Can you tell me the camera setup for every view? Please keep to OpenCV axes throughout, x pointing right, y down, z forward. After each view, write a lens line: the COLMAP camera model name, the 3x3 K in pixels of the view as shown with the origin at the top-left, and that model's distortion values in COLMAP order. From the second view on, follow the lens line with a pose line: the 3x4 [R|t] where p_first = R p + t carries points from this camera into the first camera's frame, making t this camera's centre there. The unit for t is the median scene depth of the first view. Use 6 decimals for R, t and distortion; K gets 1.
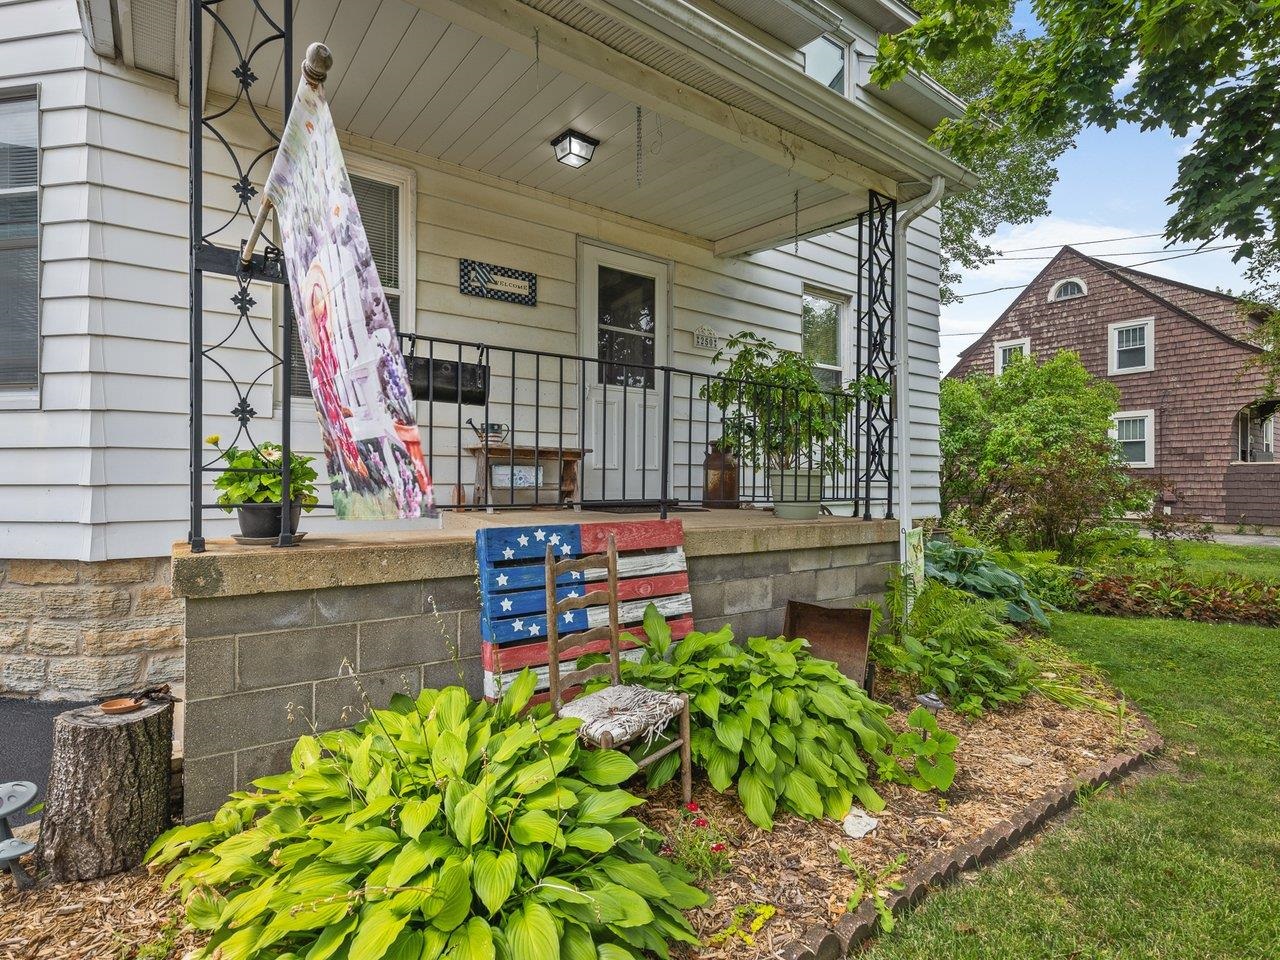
lens RADIAL K [[644.9, 0, 632.4], [0, 644.9, 480.4], [0, 0, 1]] dist [0.007097, -0.000763]
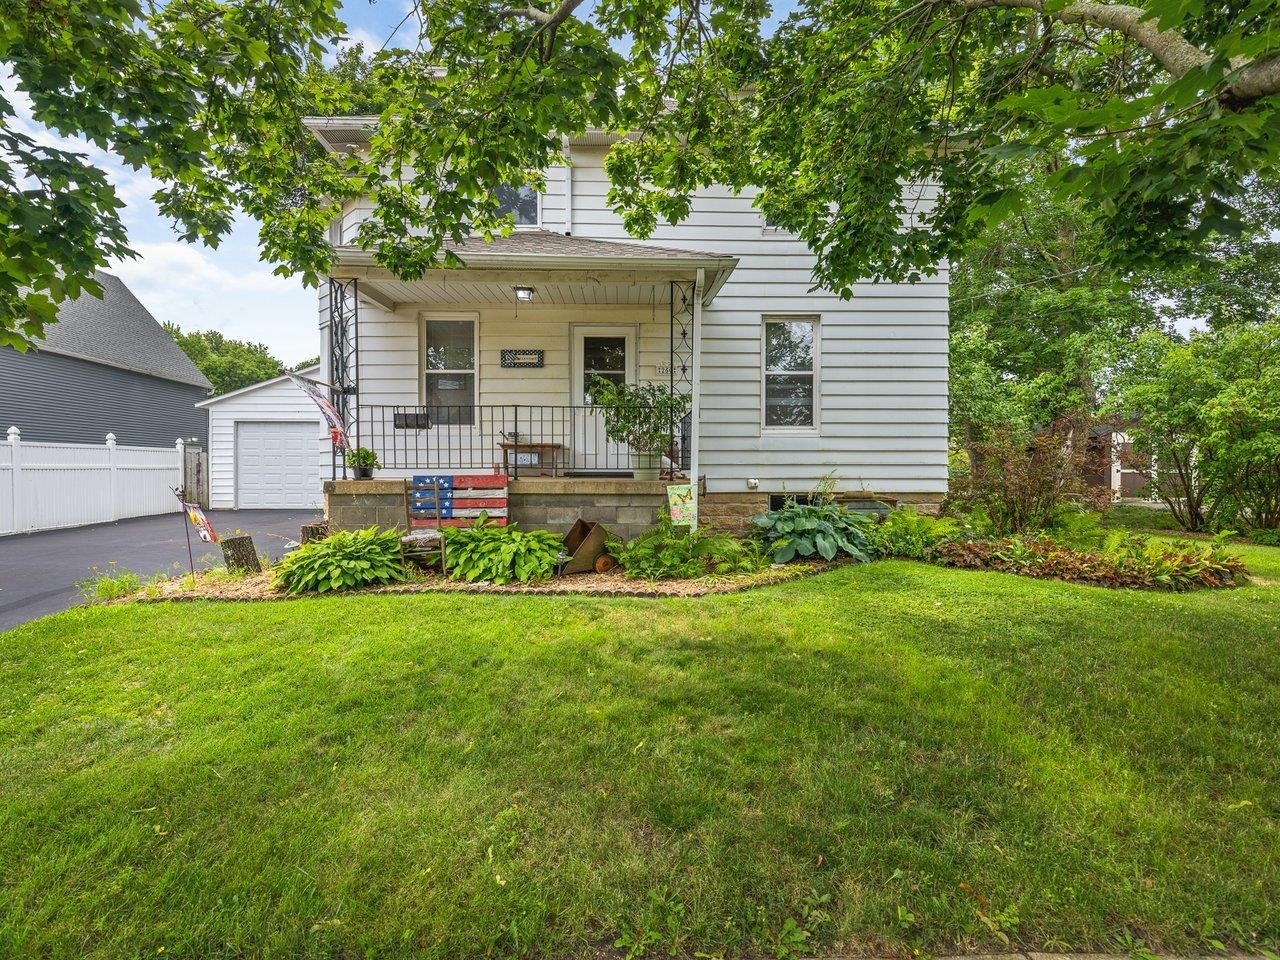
lens RADIAL K [[644.9, 0, 632.4], [0, 644.9, 480.4], [0, 0, 1]] dist [0.007097, -0.000763]
pose [[0.823459, 0.000857, -0.567376, 1.472508], [0.005423, 0.999941, 0.009381, 0.052318], [0.567350, -0.010802, 0.823406, -0.509300]]
